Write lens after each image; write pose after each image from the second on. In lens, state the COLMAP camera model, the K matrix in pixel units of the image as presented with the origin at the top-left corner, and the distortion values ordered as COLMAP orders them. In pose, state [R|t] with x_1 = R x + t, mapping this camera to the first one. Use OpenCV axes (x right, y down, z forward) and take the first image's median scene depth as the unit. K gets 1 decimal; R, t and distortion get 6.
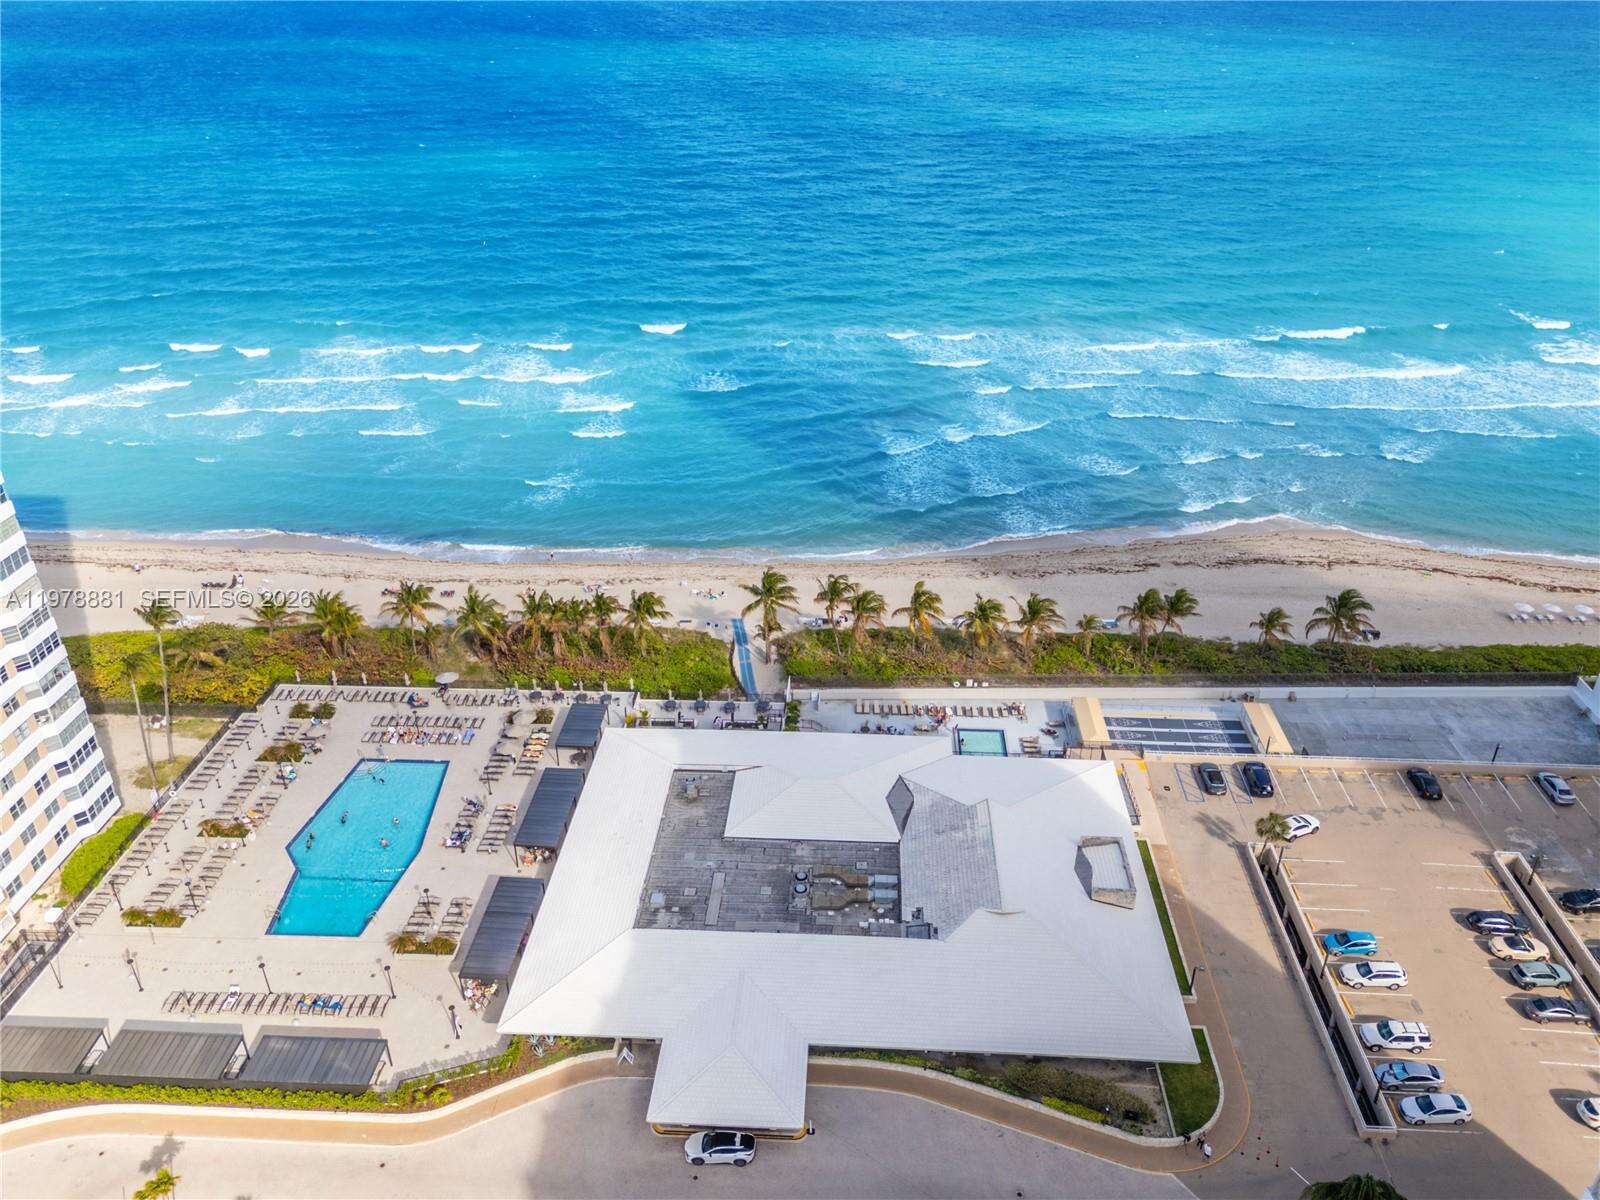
lens RADIAL K [[1172.9, 0, 800.0], [0, 1172.9, 600.0], [0, 0, 1]] dist [0.082654, -0.082837]
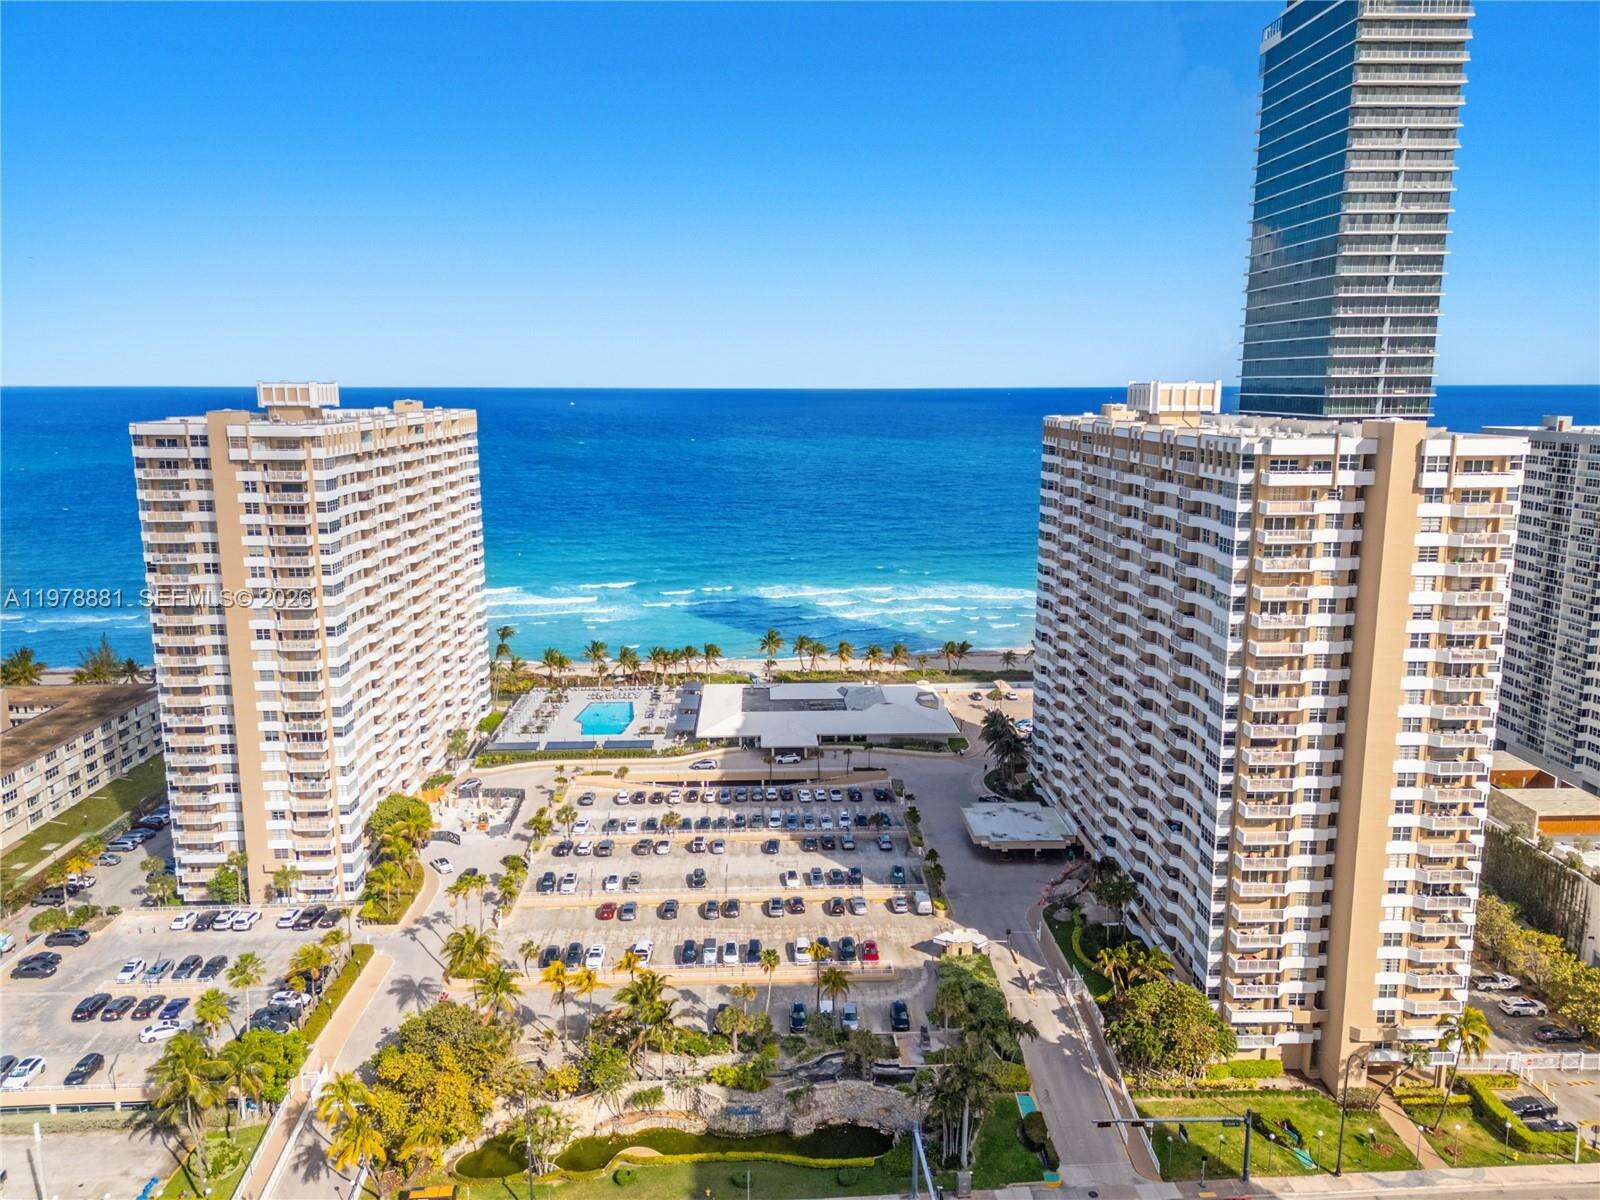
lens RADIAL K [[1172.9, 0, 800.0], [0, 1172.9, 600.0], [0, 0, 1]] dist [0.082654, -0.082837]
pose [[0.994779, -0.006962, 0.101811, -0.238432], [0.039232, 0.947088, -0.318566, 0.749434], [-0.094206, 0.320898, 0.942417, -1.267921]]
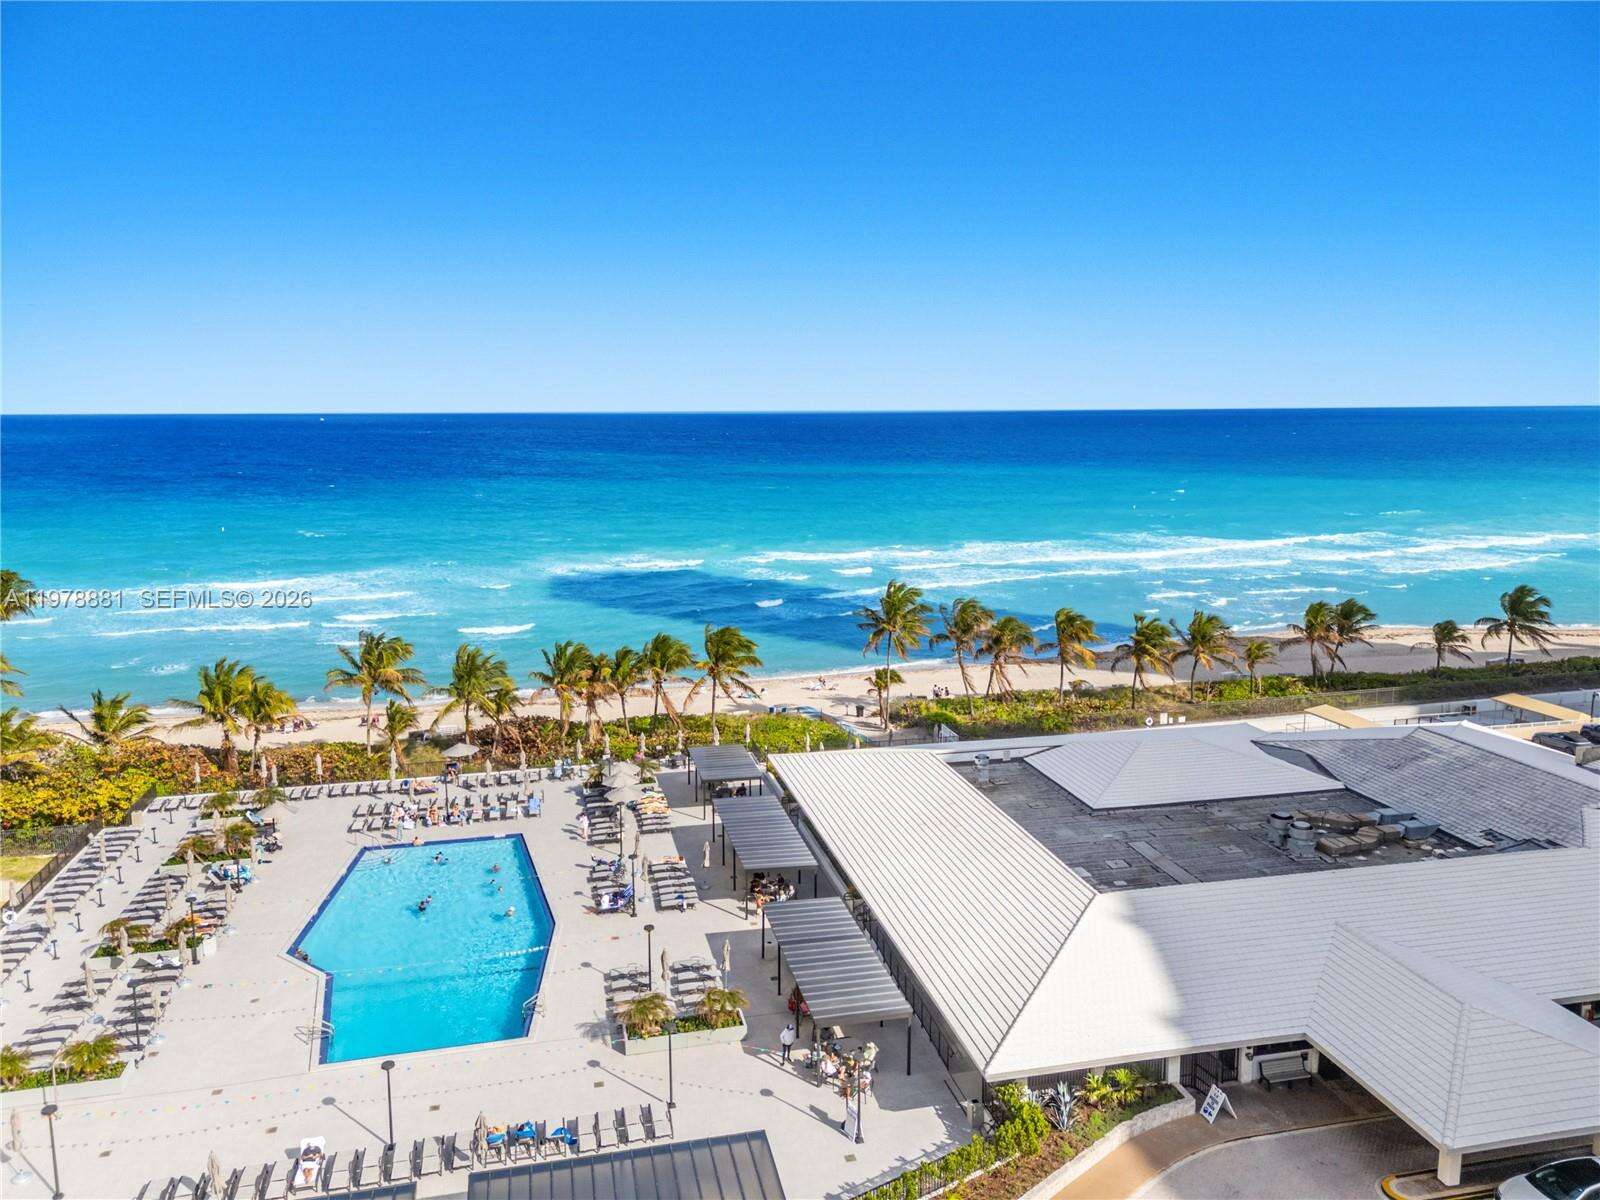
lens RADIAL K [[1172.9, 0, 800.0], [0, 1172.9, 600.0], [0, 0, 1]] dist [0.082654, -0.082837]
pose [[0.958103, -0.037551, 0.283953, -0.373554], [0.132085, 0.937587, -0.321688, 0.270824], [-0.254151, 0.345716, 0.903265, 0.434125]]
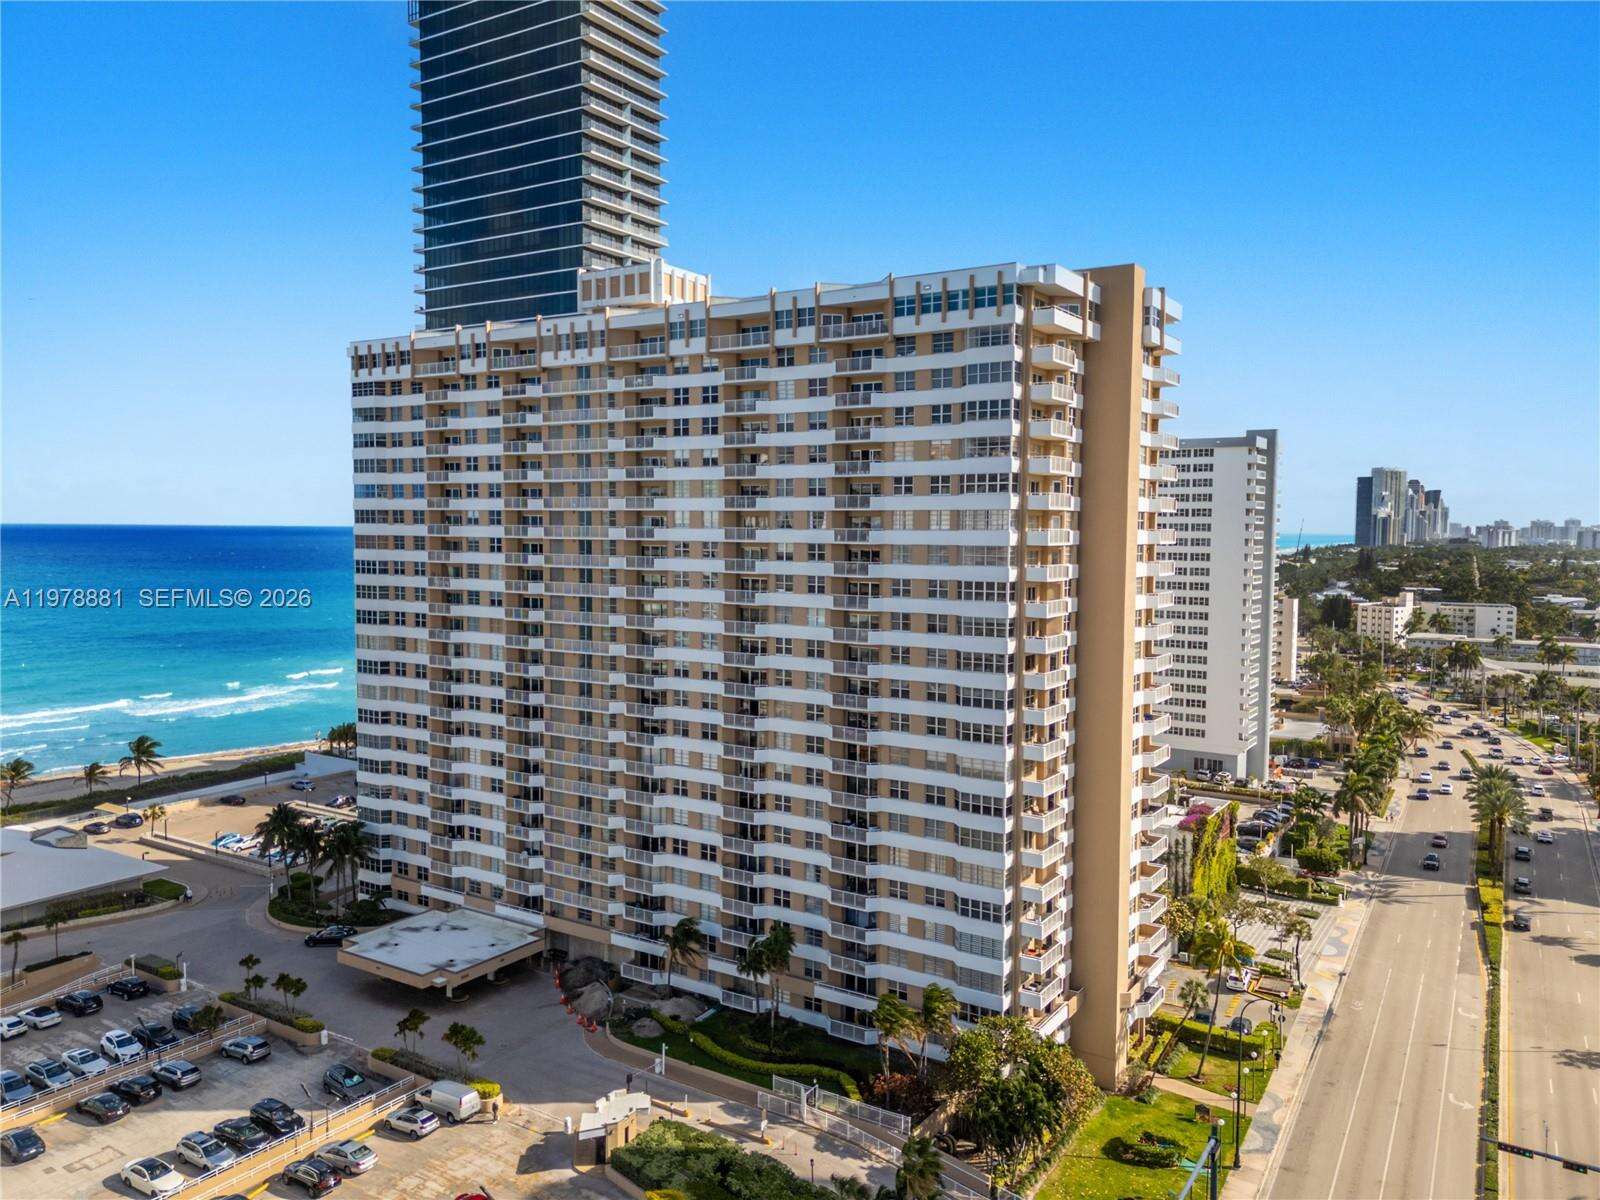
lens RADIAL K [[1172.9, 0, 800.0], [0, 1172.9, 600.0], [0, 0, 1]] dist [0.082654, -0.082837]
pose [[0.483860, -0.034706, 0.874457, -0.547009], [0.413846, 0.889503, -0.193689, 0.588200], [-0.771110, 0.455609, 0.444757, -0.460218]]
